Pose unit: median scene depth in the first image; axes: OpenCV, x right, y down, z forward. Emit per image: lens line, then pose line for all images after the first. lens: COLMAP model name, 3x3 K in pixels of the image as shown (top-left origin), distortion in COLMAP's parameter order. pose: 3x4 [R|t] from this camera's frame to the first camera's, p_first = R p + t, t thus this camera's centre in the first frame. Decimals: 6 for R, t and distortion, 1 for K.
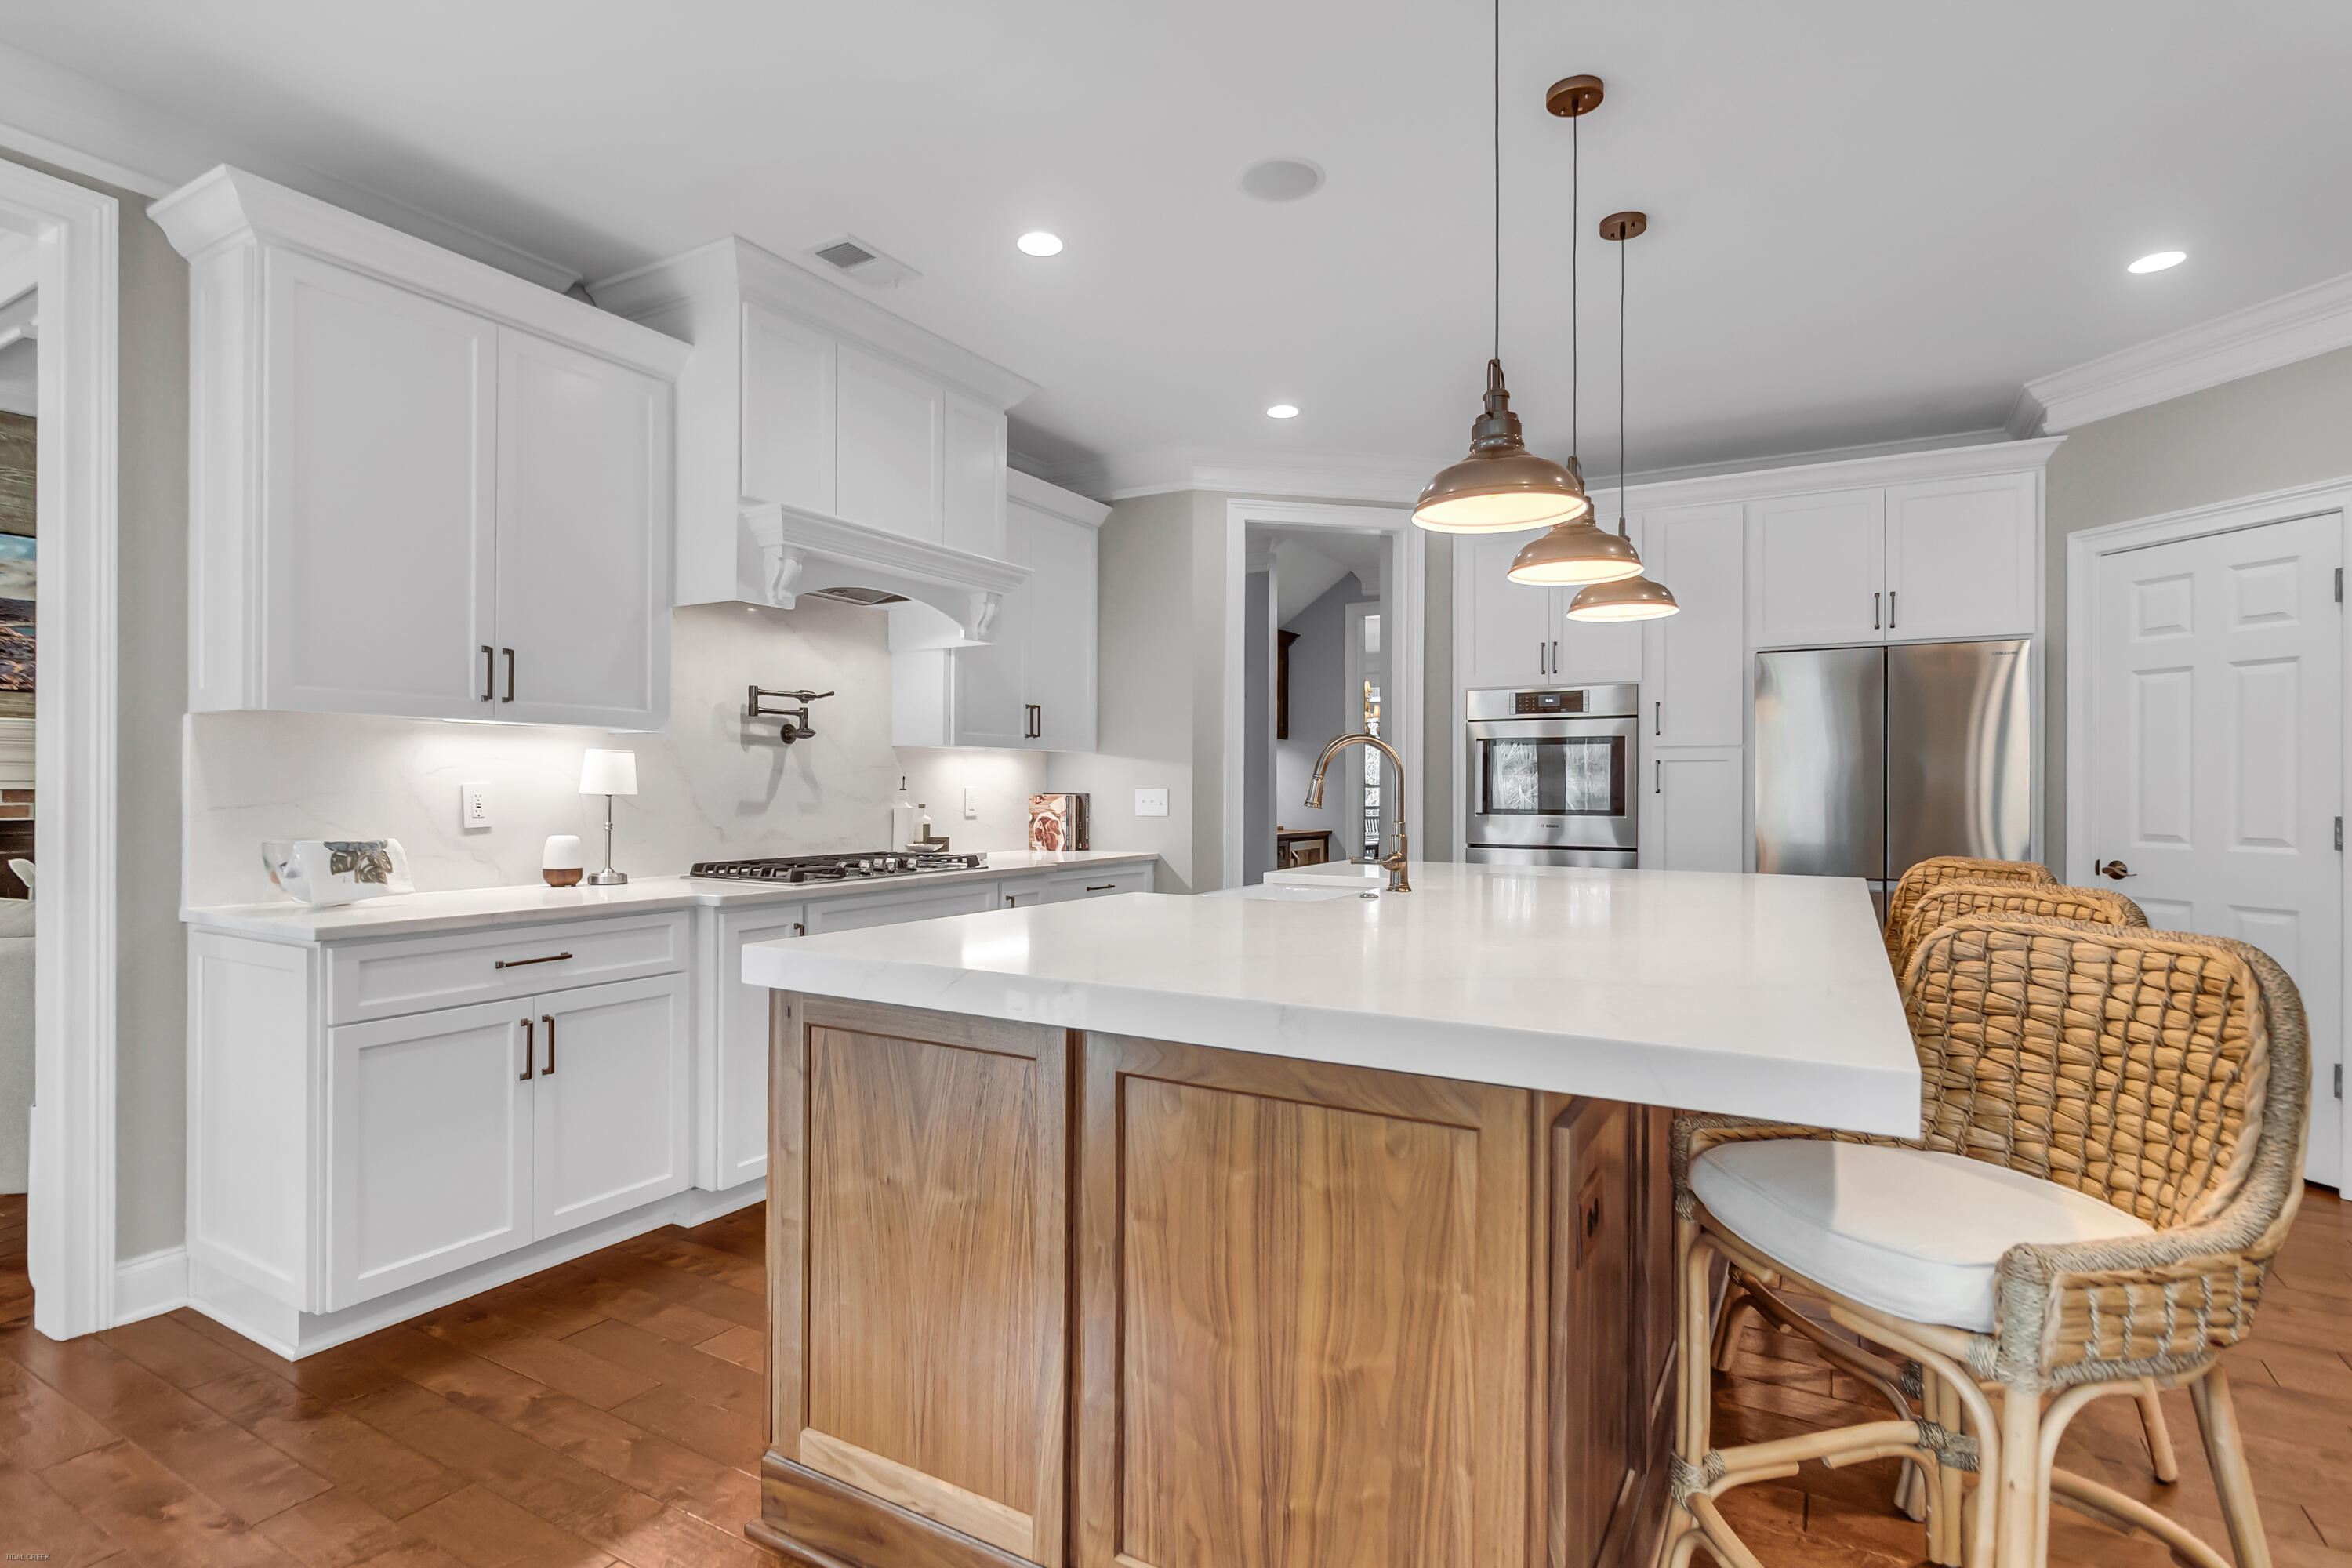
lens RADIAL K [[1135.5, 0, 1191.3], [0, 1135.5, 794.6], [0, 0, 1]] dist [-0.000798, -0.000417]
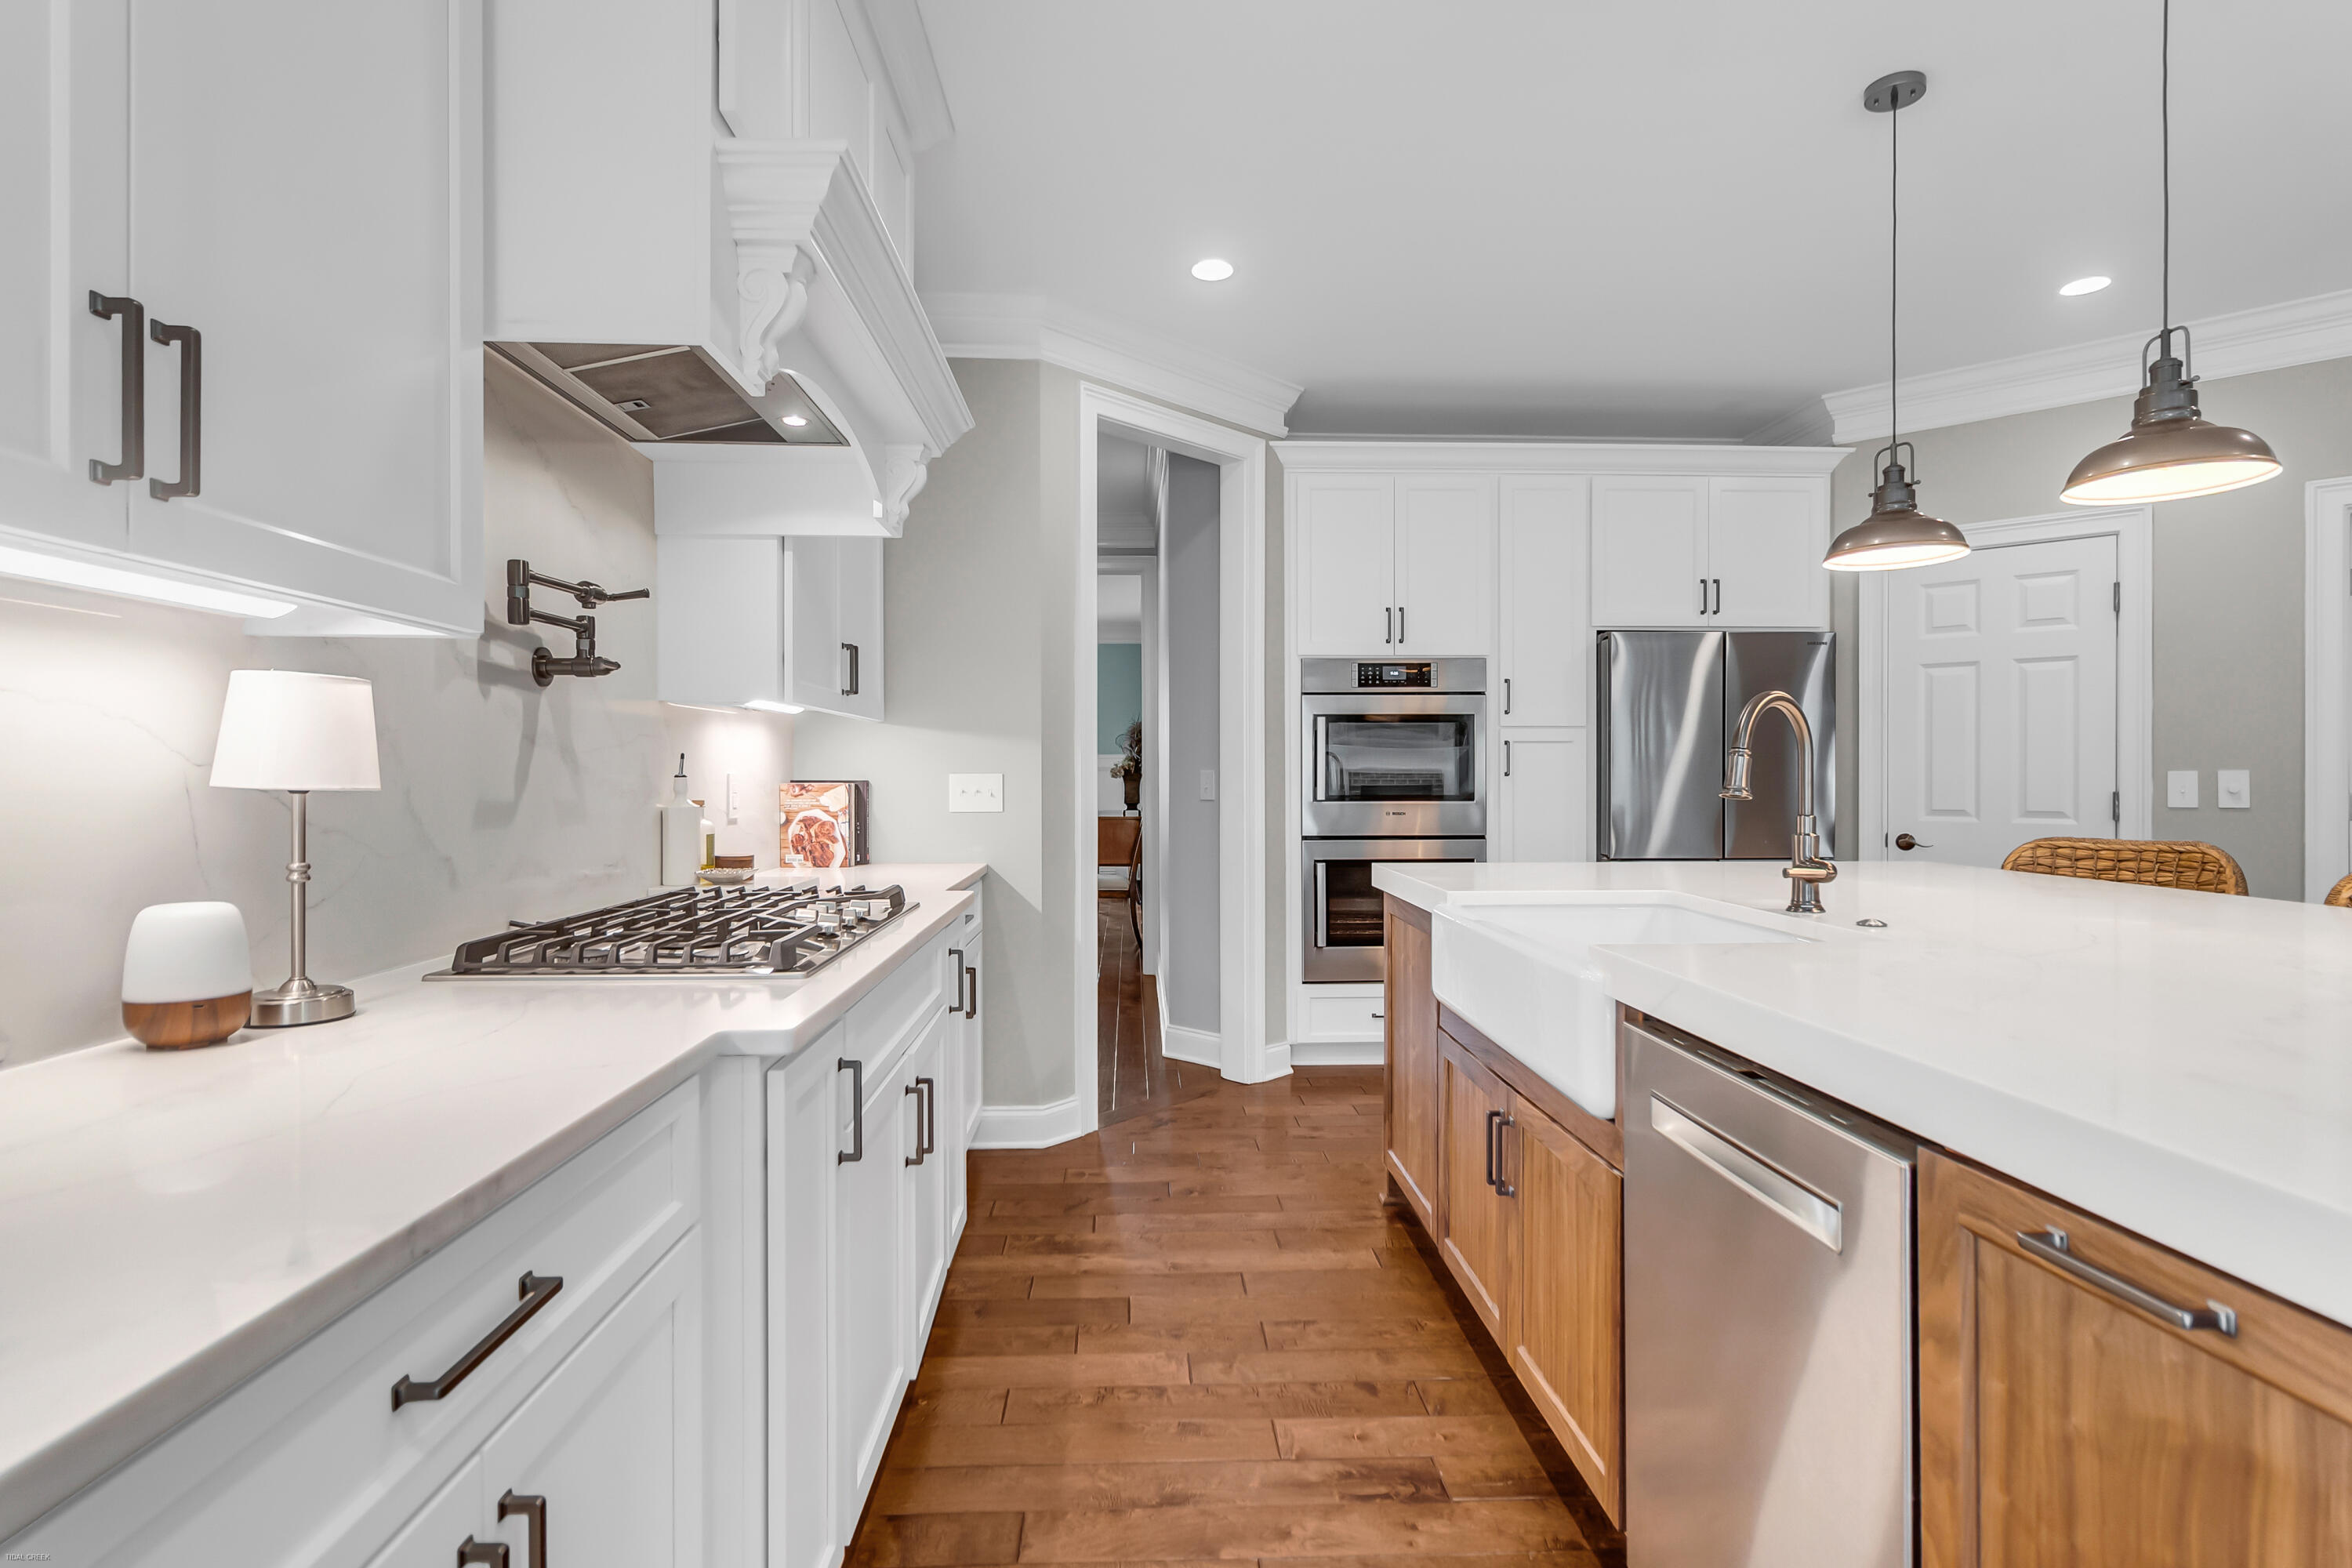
lens RADIAL K [[1132.5, 0, 1175.9], [0, 1132.5, 782.4], [0, 0, 1]] dist [-0.001002, -0.000413]
pose [[0.855899, -0.007863, 0.517083, -0.368230], [0.007435, 0.999968, 0.002900, -0.001048], [-0.517089, 0.001362, 0.855930, 0.413750]]
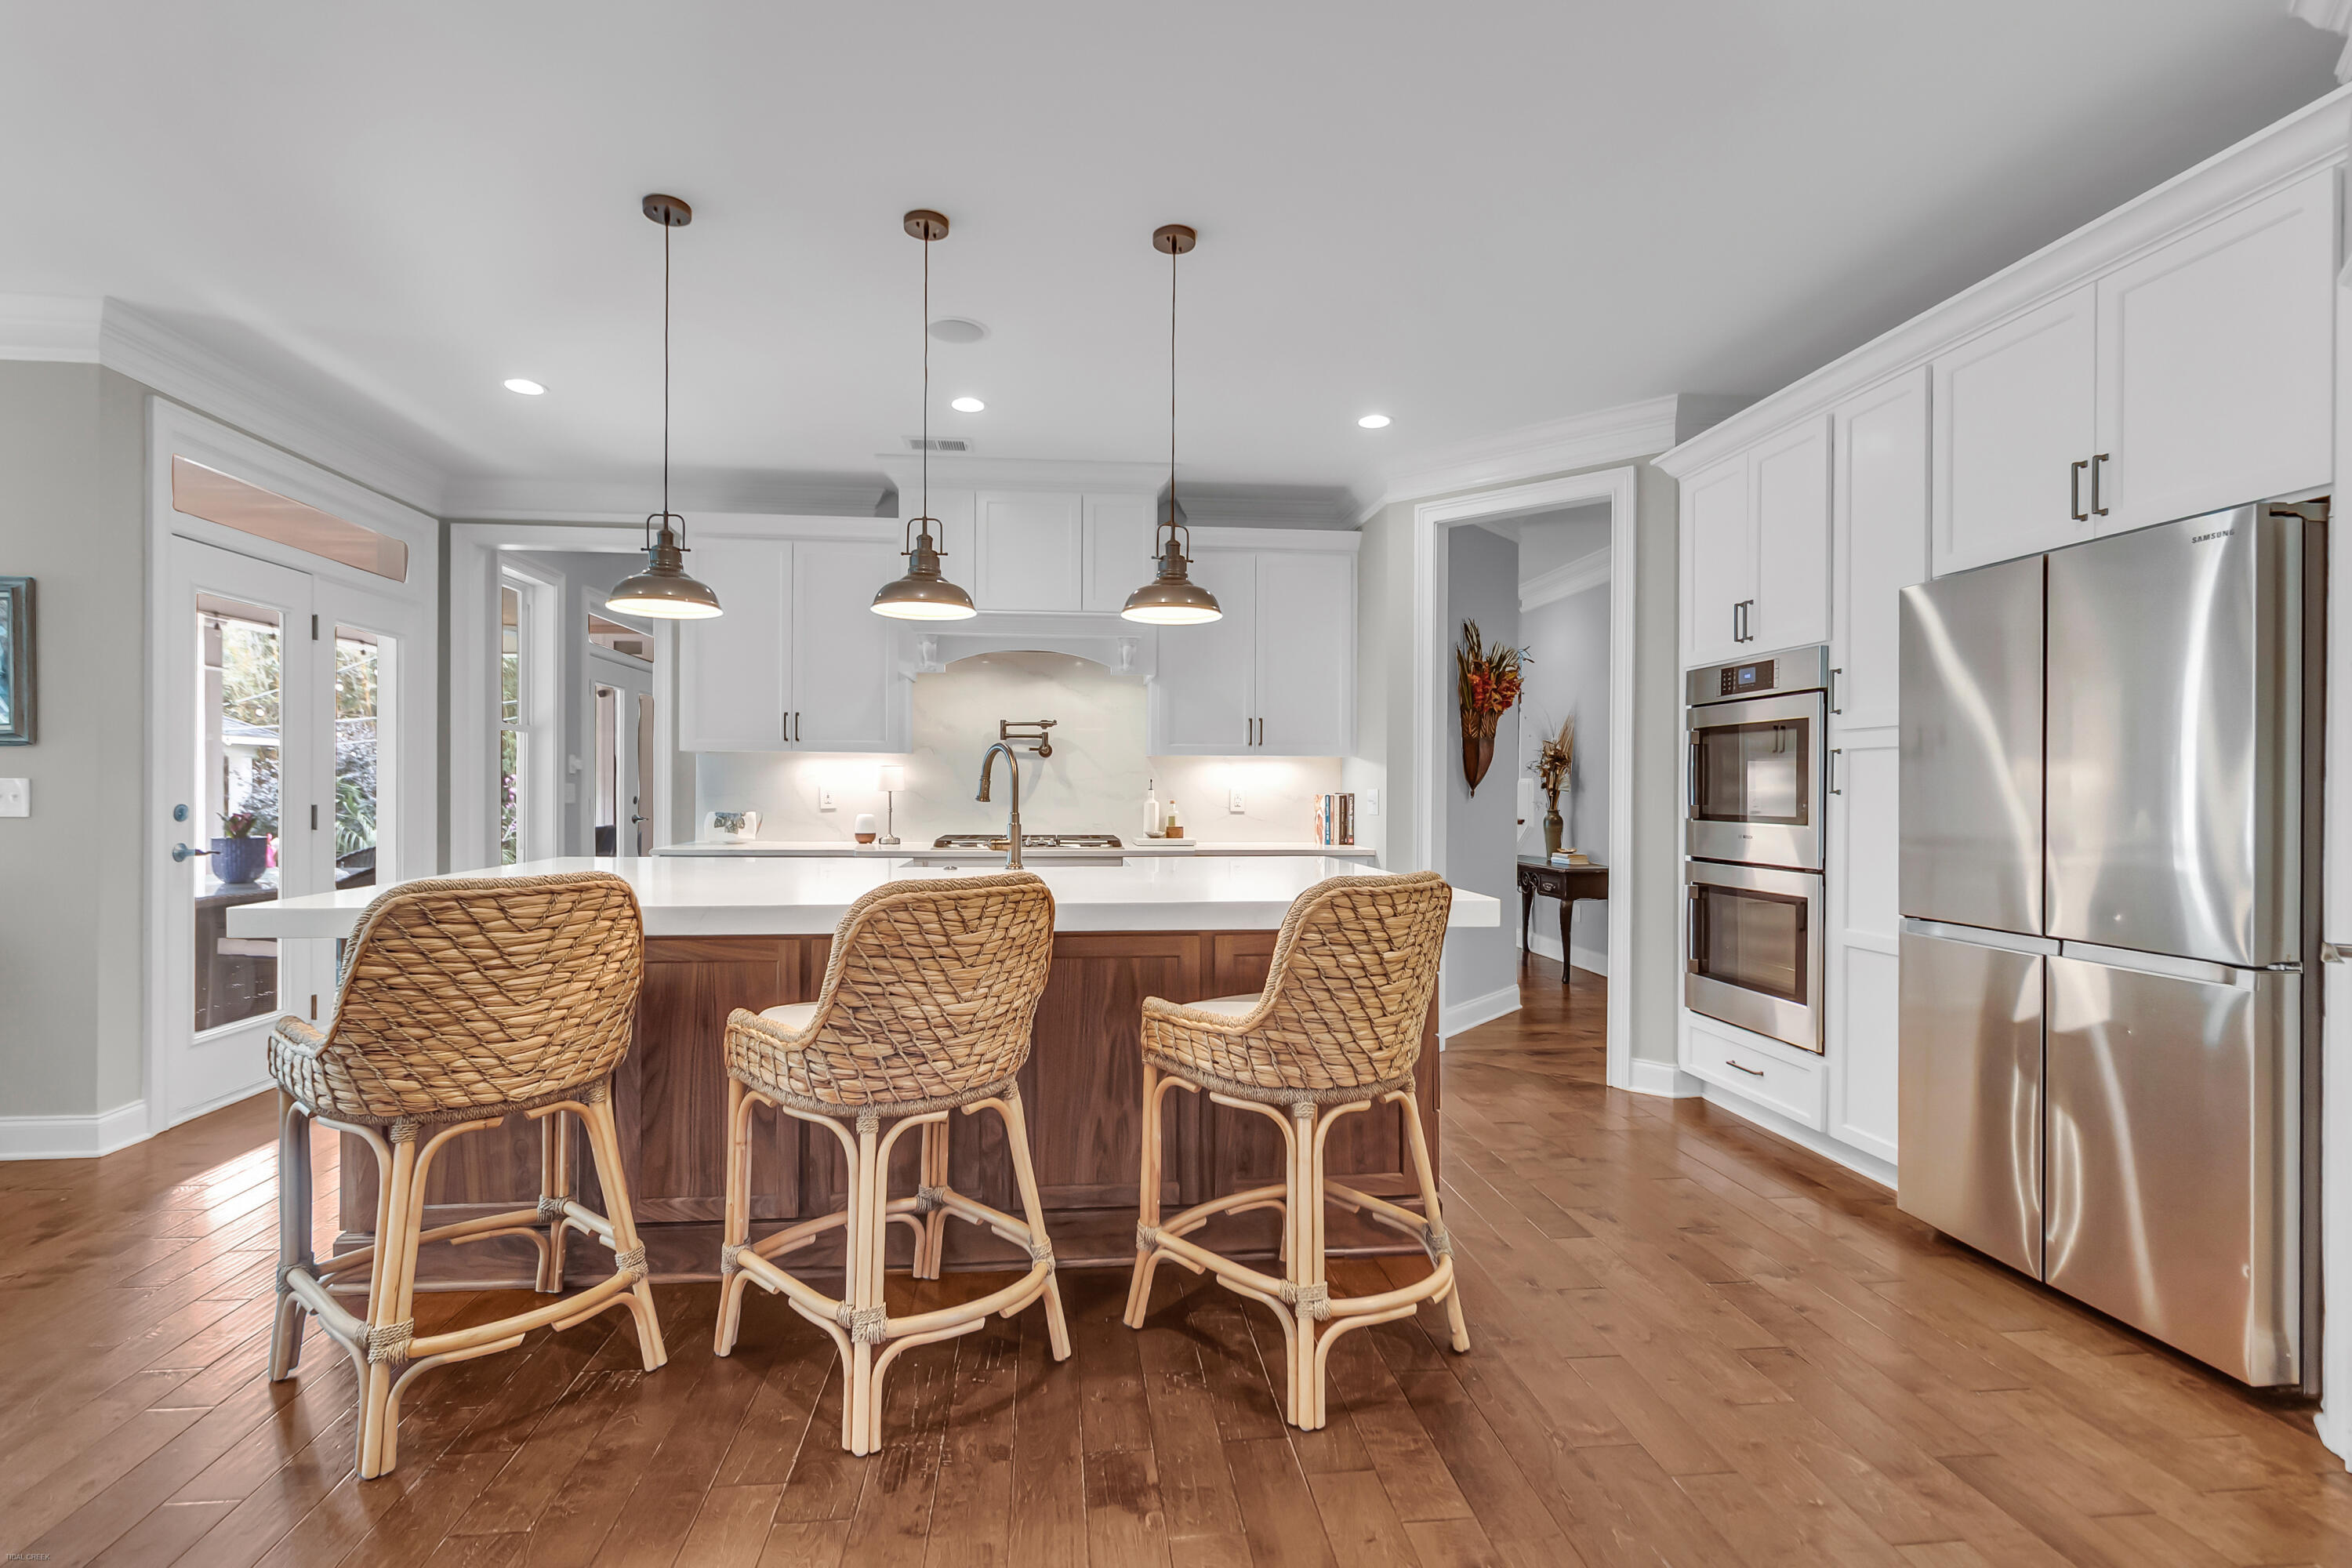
lens RADIAL K [[1135.5, 0, 1191.3], [0, 1135.5, 794.6], [0, 0, 1]] dist [-0.000798, -0.000417]
pose [[0.586042, 0.003125, -0.810275, 0.912282], [-0.007952, 0.999967, -0.001895, 0.003848], [0.810242, 0.007553, 0.586047, 0.297520]]
